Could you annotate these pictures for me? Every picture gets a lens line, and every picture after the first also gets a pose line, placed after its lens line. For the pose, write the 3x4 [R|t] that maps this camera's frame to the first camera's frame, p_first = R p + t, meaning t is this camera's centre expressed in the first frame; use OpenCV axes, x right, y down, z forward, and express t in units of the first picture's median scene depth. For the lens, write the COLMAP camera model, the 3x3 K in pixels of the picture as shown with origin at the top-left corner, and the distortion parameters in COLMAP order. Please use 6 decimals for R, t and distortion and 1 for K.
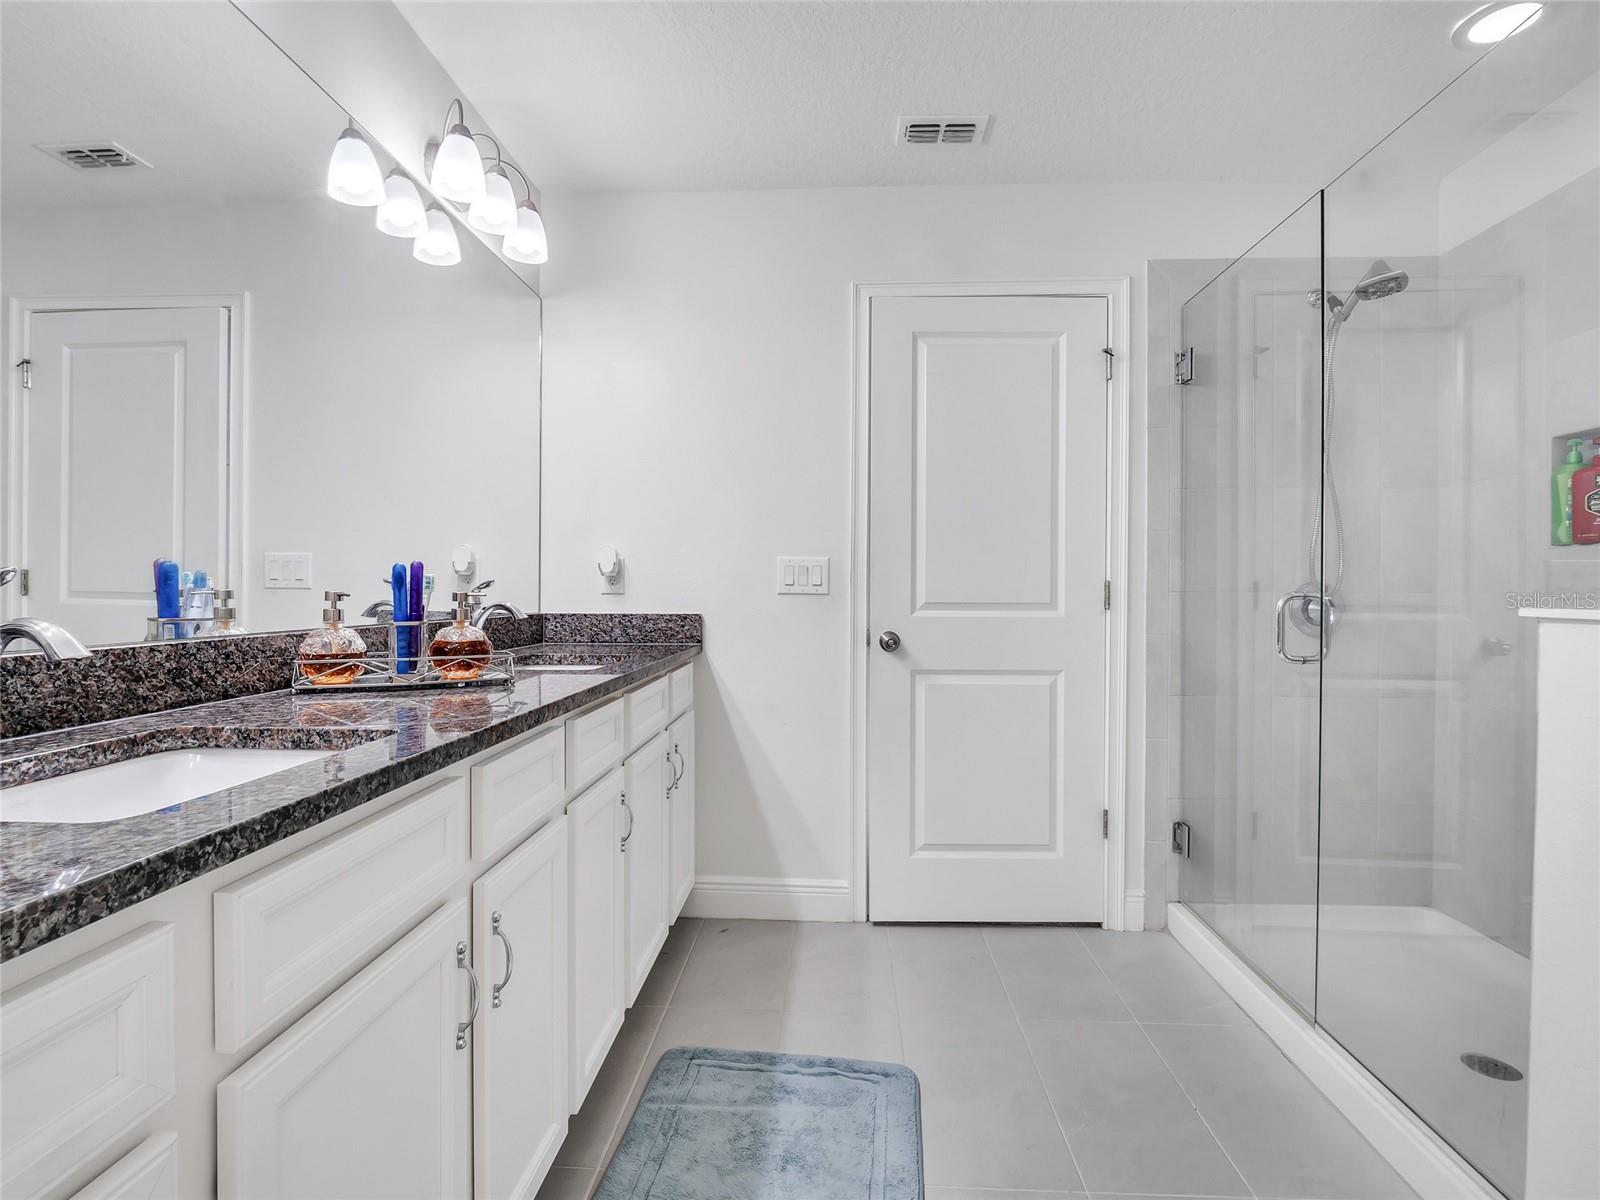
lens RADIAL K [[789.7, 0, 807.1], [0, 789.7, 593.4], [0, 0, 1]] dist [-0.006839, -0.004904]
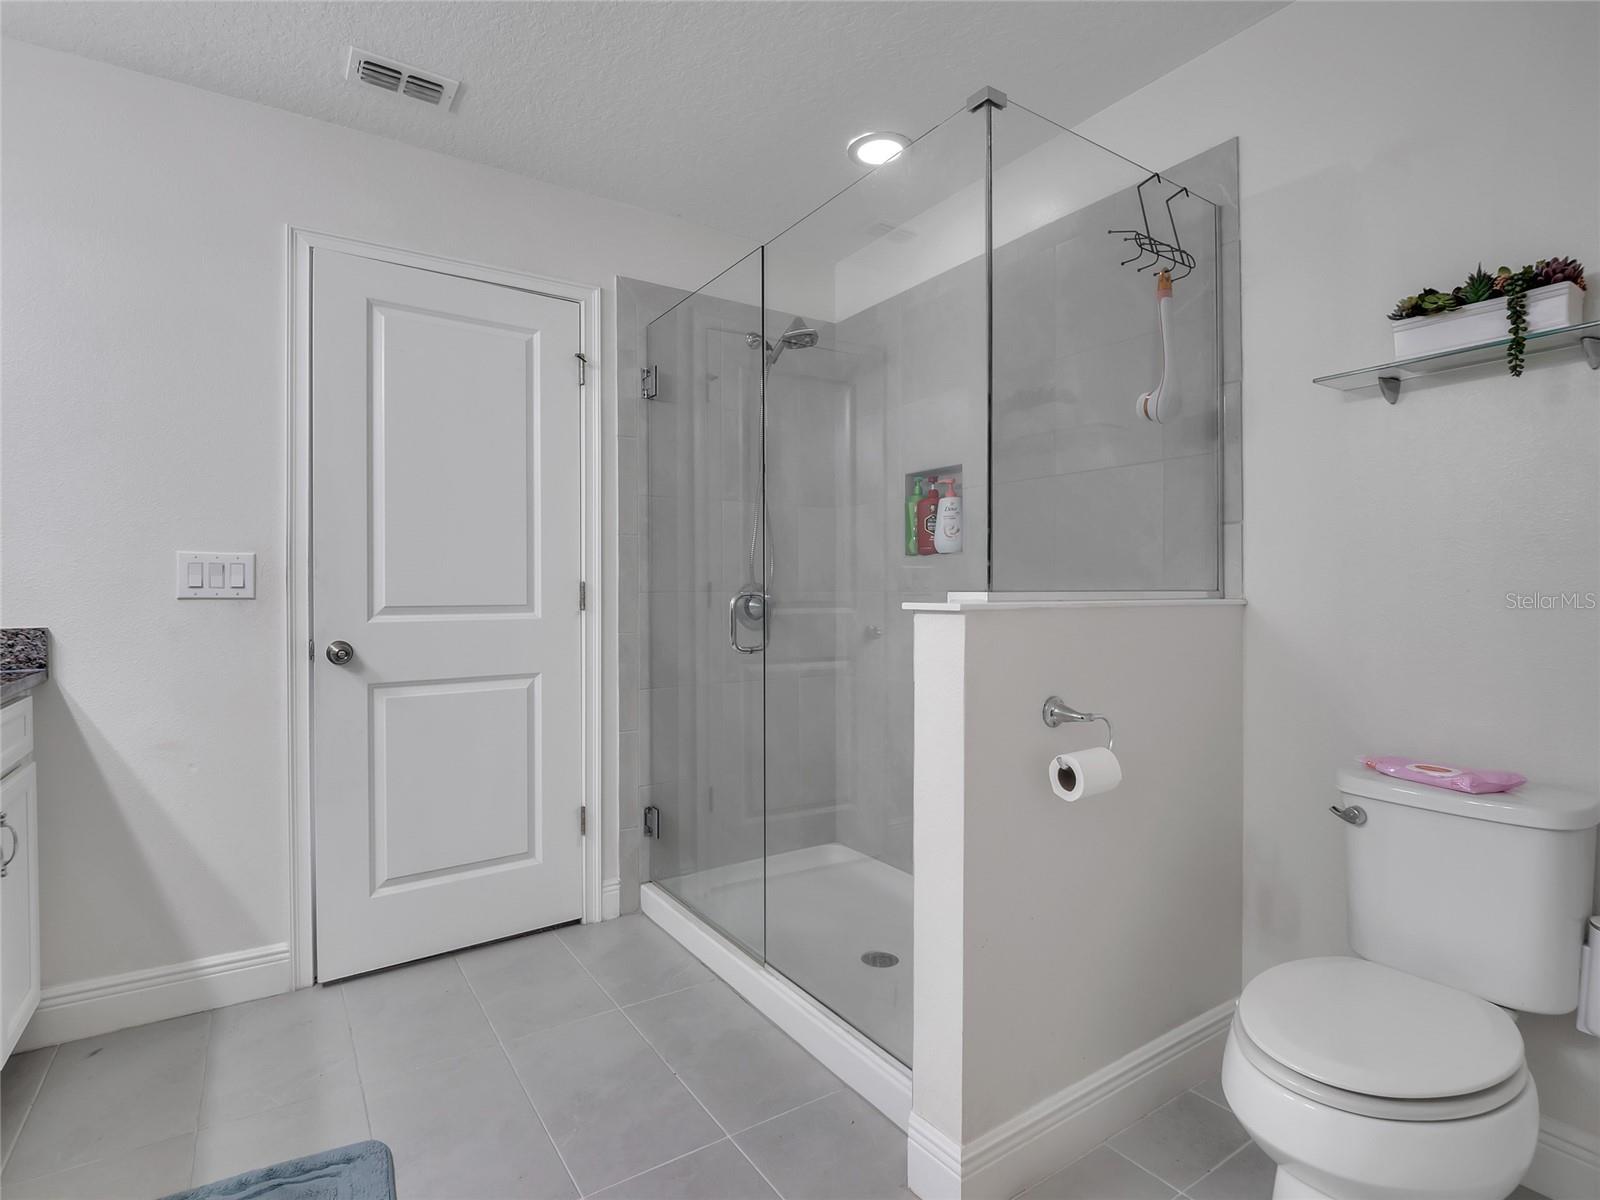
lens RADIAL K [[789.7, 0, 785.7], [0, 789.7, 593.5], [0, 0, 1]] dist [-0.006839, -0.004904]
pose [[0.810137, -0.008618, 0.586178, -0.004848], [0.009467, 0.999954, 0.001617, -0.000173], [-0.586164, 0.004240, 0.810181, 0.022225]]
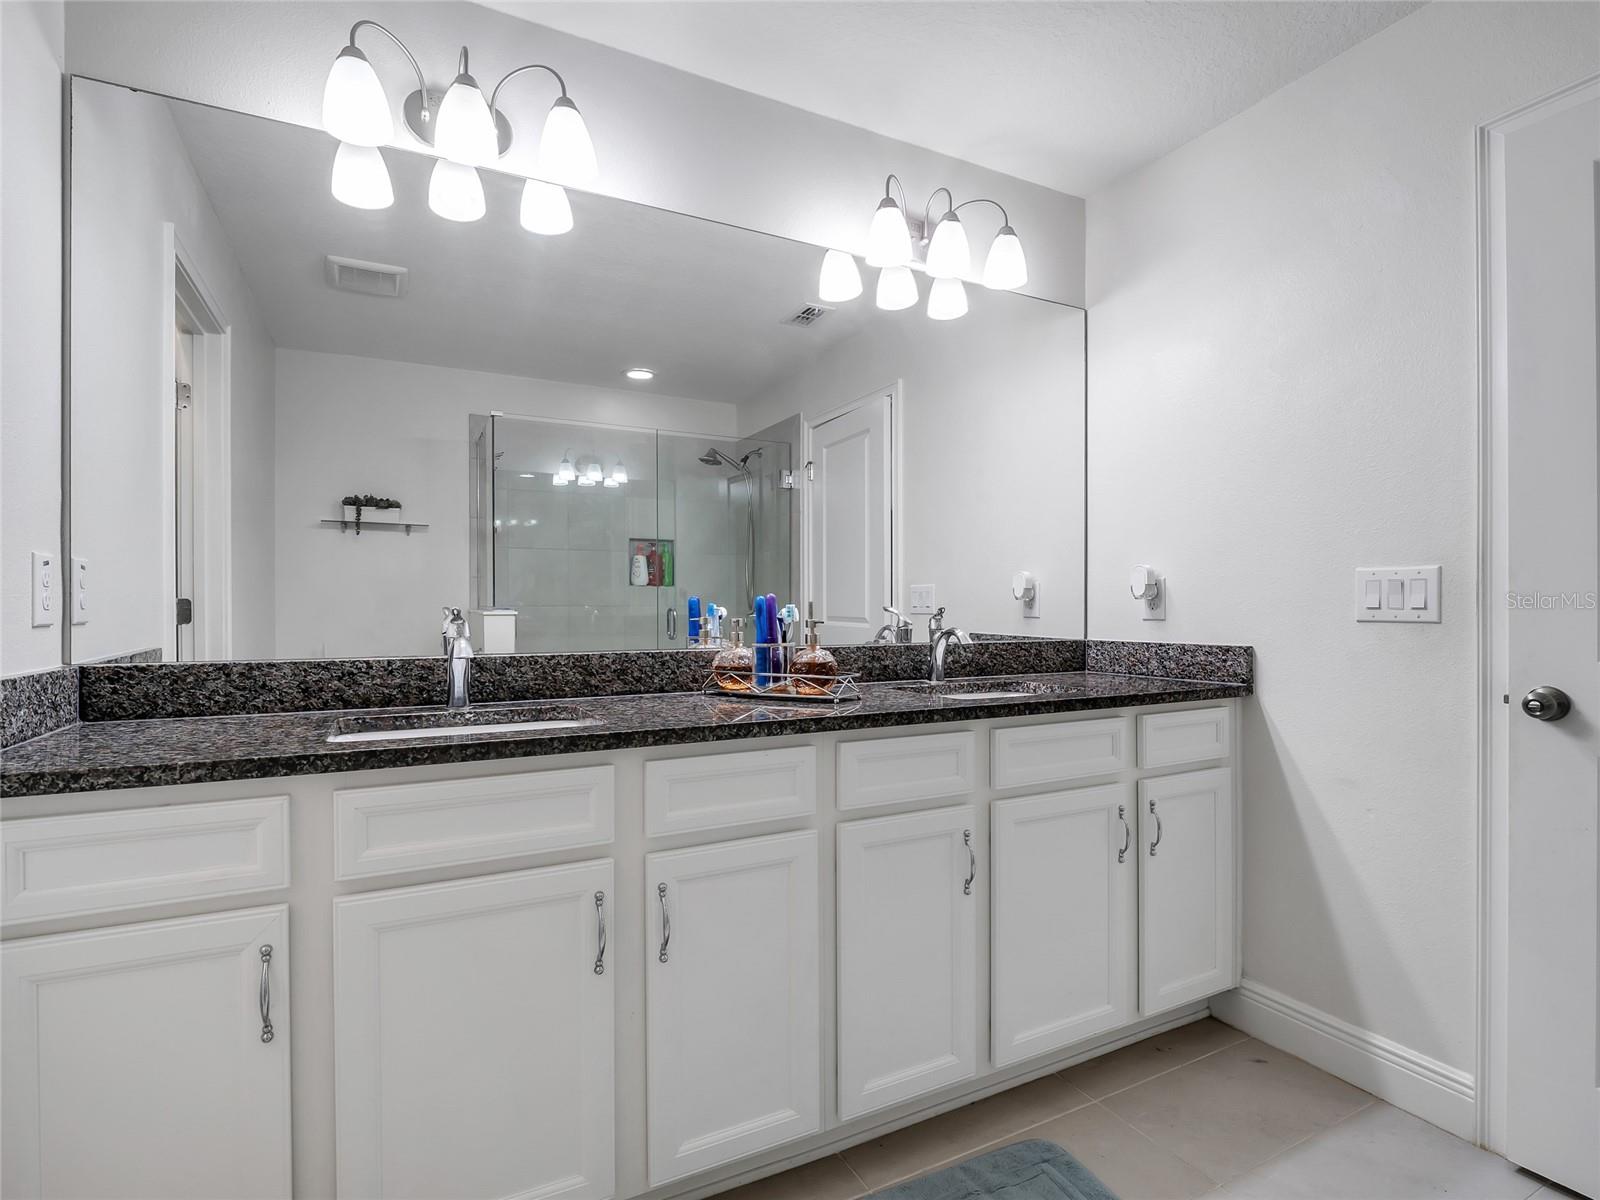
lens RADIAL K [[789.7, 0, 812.3], [0, 789.7, 613.5], [0, 0, 1]] dist [-0.006839, -0.004904]
pose [[0.520333, -0.001655, -0.853962, 0.332396], [-0.000442, 0.999997, -0.002207, -0.004913], [0.853963, 0.001526, 0.520331, 0.241974]]
